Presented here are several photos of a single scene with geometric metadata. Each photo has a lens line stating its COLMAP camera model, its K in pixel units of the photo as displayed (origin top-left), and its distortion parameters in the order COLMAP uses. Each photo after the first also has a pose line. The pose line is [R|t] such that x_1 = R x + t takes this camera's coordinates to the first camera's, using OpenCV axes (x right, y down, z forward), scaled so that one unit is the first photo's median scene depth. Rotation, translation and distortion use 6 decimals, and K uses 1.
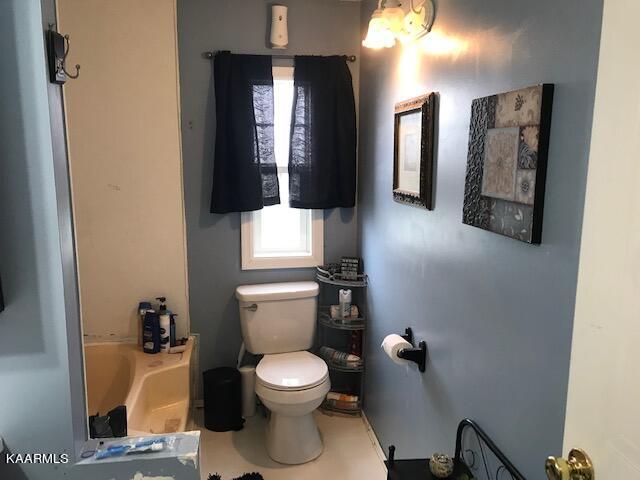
lens RADIAL K [[521.8, 0, 319.1], [0, 521.8, 237.0], [0, 0, 1]] dist [0.037436, -0.040433]
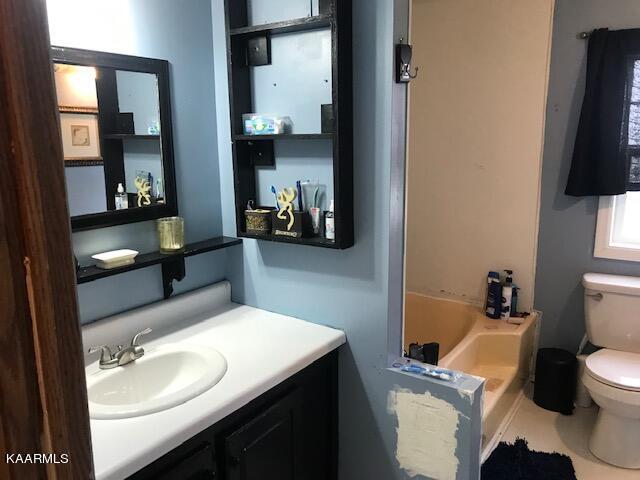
lens RADIAL K [[521.8, 0, 325.5], [0, 521.8, 240.2], [0, 0, 1]] dist [0.037436, -0.040433]
pose [[0.720880, 0.129991, -0.680760, 0.157528], [-0.105742, 0.991382, 0.077331, 0.010647], [0.684945, 0.016239, 0.728414, -0.047623]]
